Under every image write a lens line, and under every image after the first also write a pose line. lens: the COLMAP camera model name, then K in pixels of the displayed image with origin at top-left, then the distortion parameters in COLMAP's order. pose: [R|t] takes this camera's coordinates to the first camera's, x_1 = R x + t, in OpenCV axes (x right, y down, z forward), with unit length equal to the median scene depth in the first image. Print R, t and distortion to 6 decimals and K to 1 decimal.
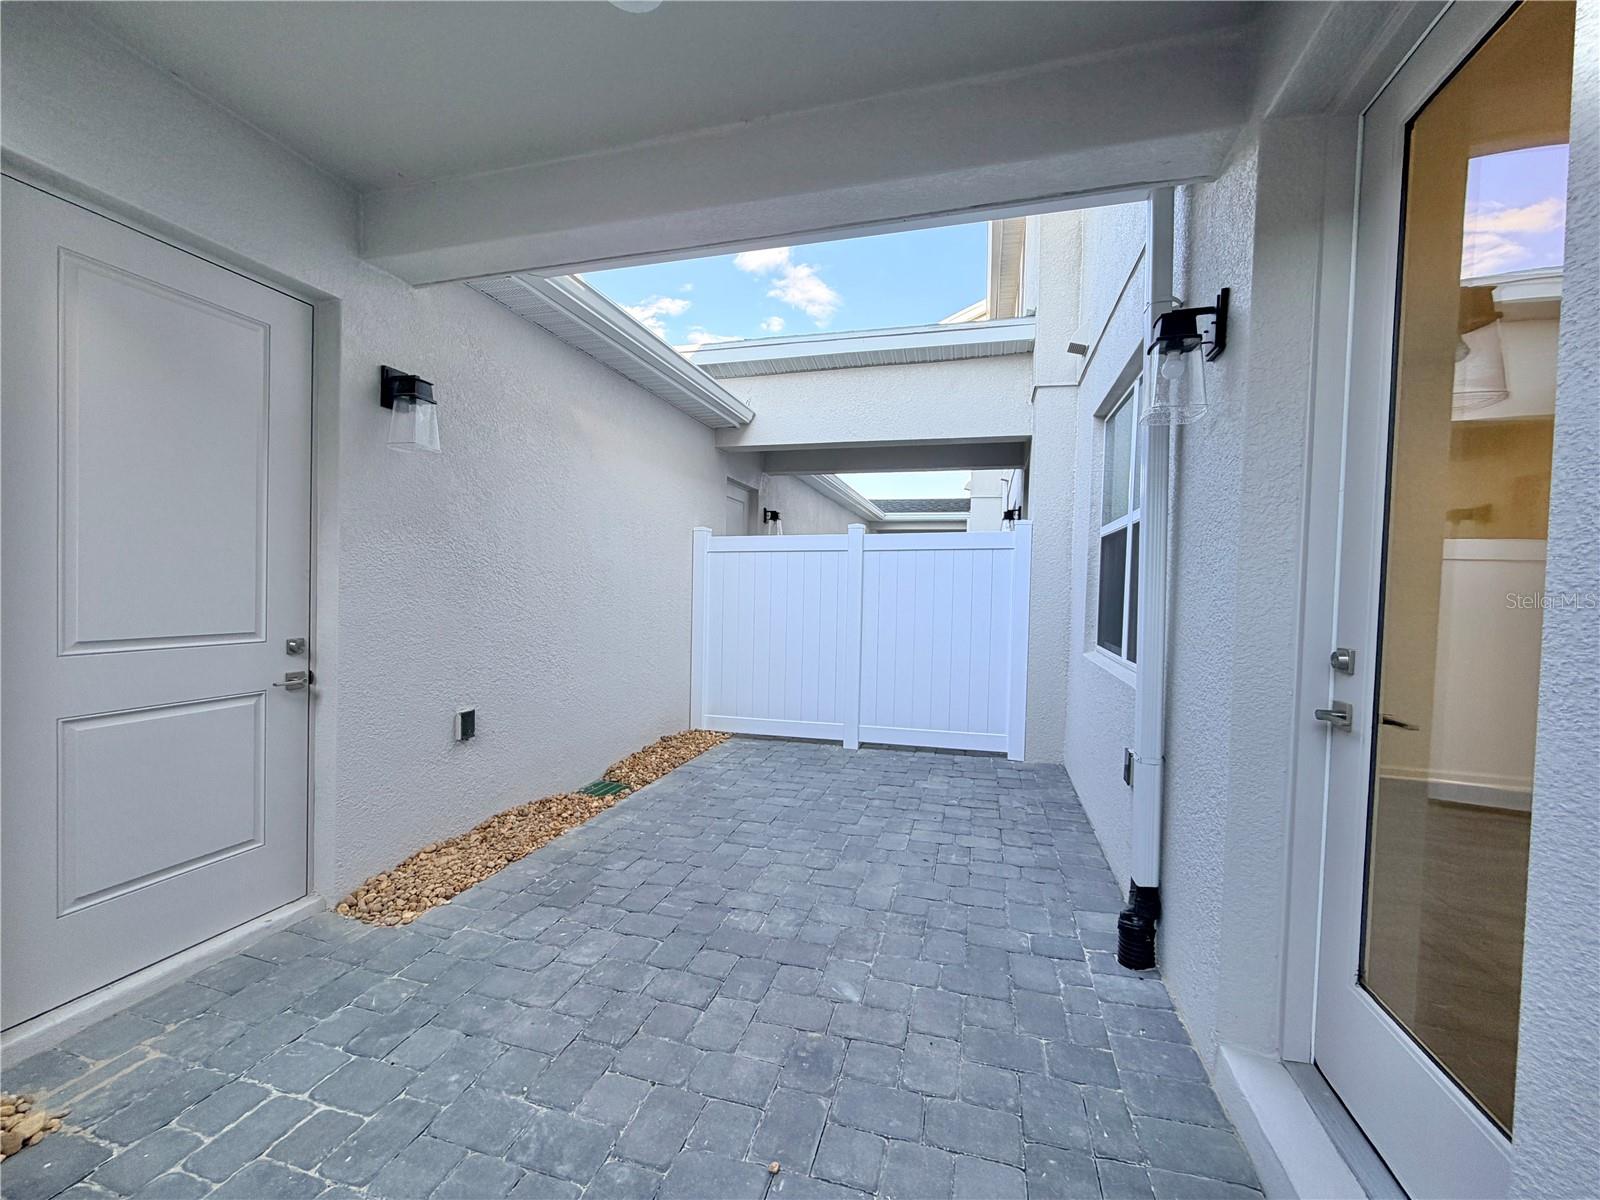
lens RADIAL K [[638.0, 0, 797.8], [0, 638.0, 599.6], [0, 0, 1]] dist [0.001939, 0.000161]
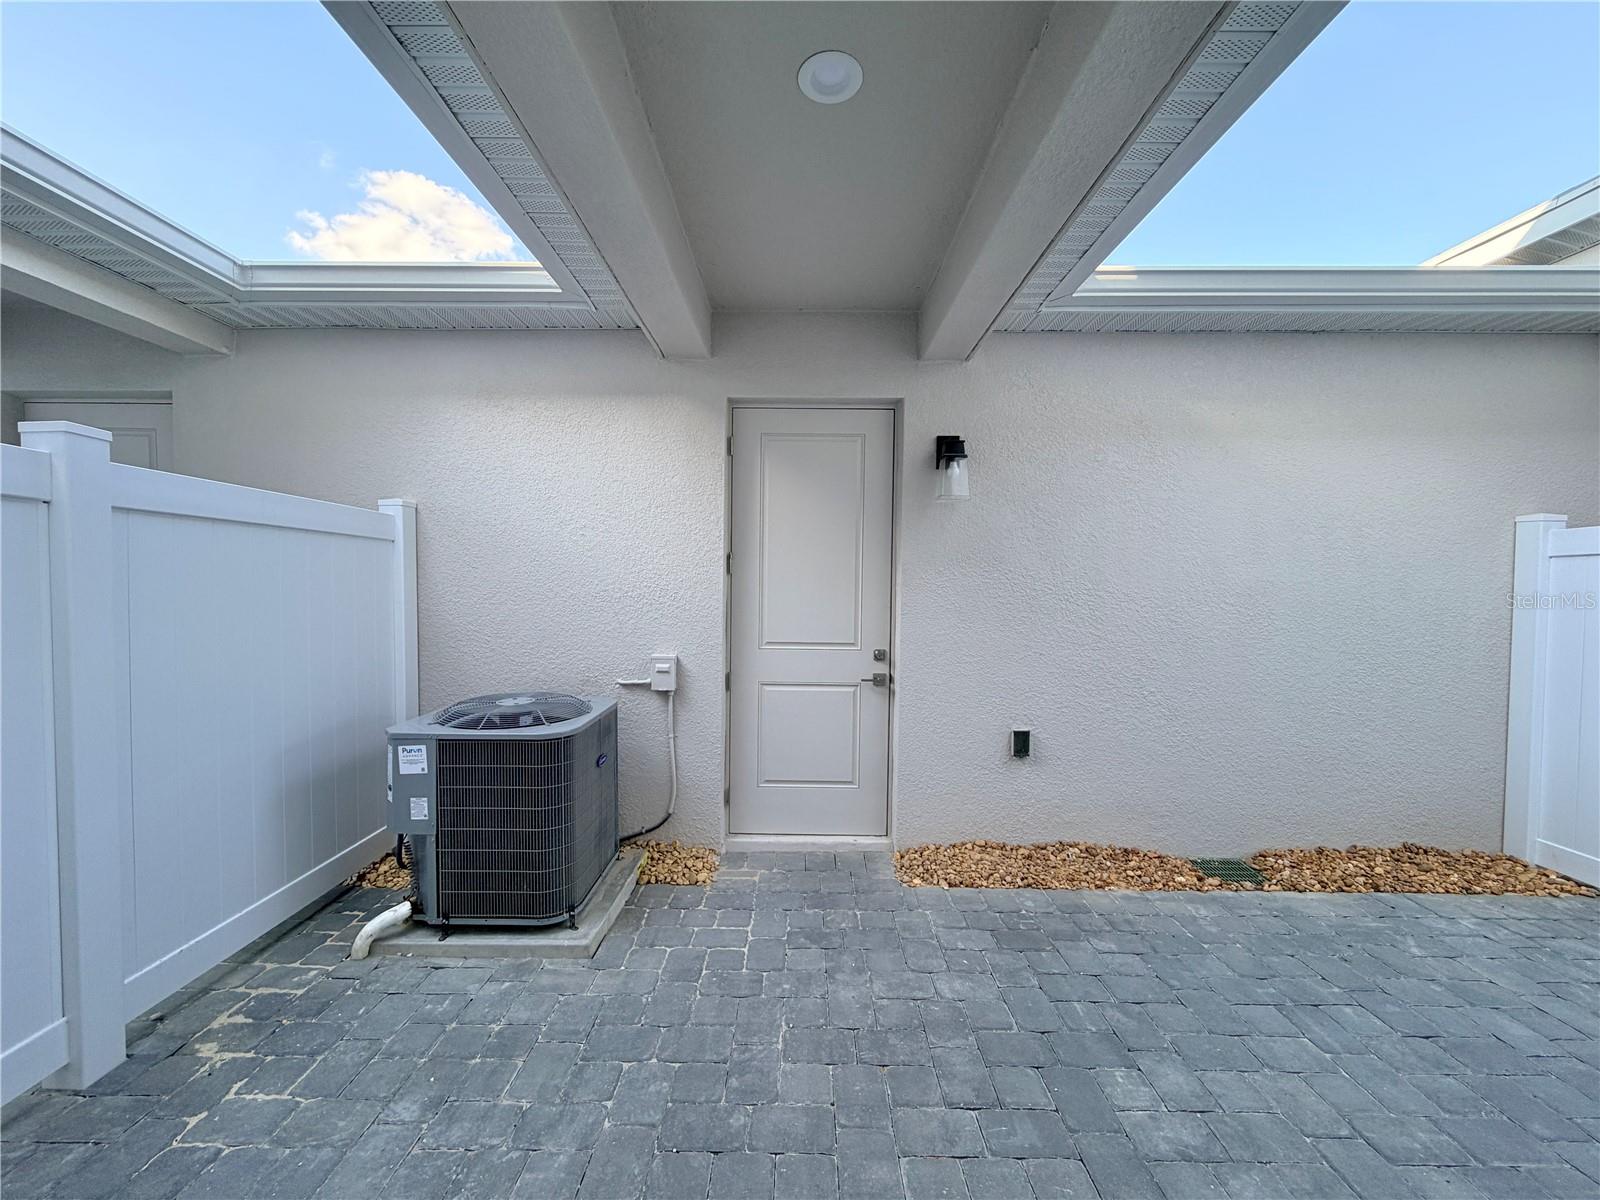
lens RADIAL K [[638.0, 0, 795.7], [0, 638.0, 601.0], [0, 0, 1]] dist [0.001939, 0.000161]
pose [[0.273693, 0.006752, -0.961793, 0.472455], [-0.023648, 0.999720, 0.000288, -0.038549], [0.961526, 0.022666, 0.273776, 0.398786]]
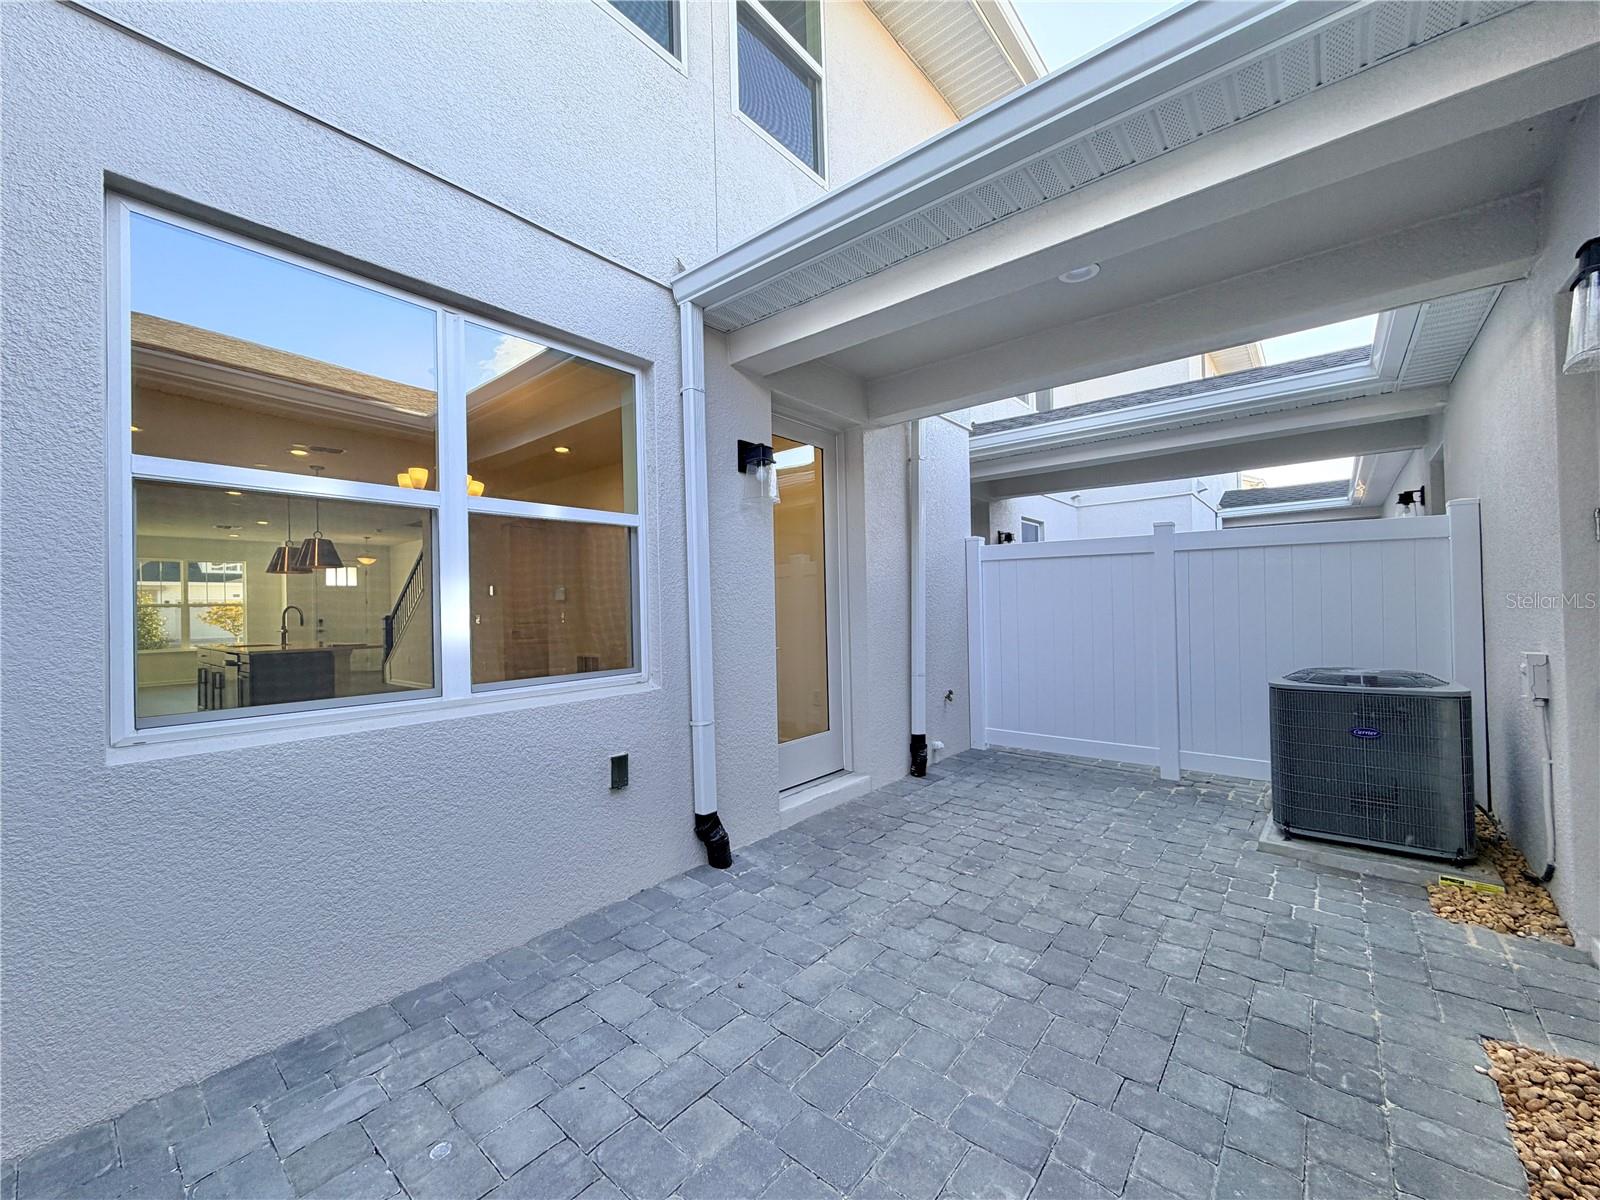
lens RADIAL K [[638.0, 0, 803.8], [0, 638.0, 600.9], [0, 0, 1]] dist [0.001939, 0.000161]
pose [[-0.919560, -0.001322, 0.392947, -0.156099], [0.005408, 0.999857, 0.016019, -0.026264], [-0.392912, 0.016856, -0.919422, 1.826545]]
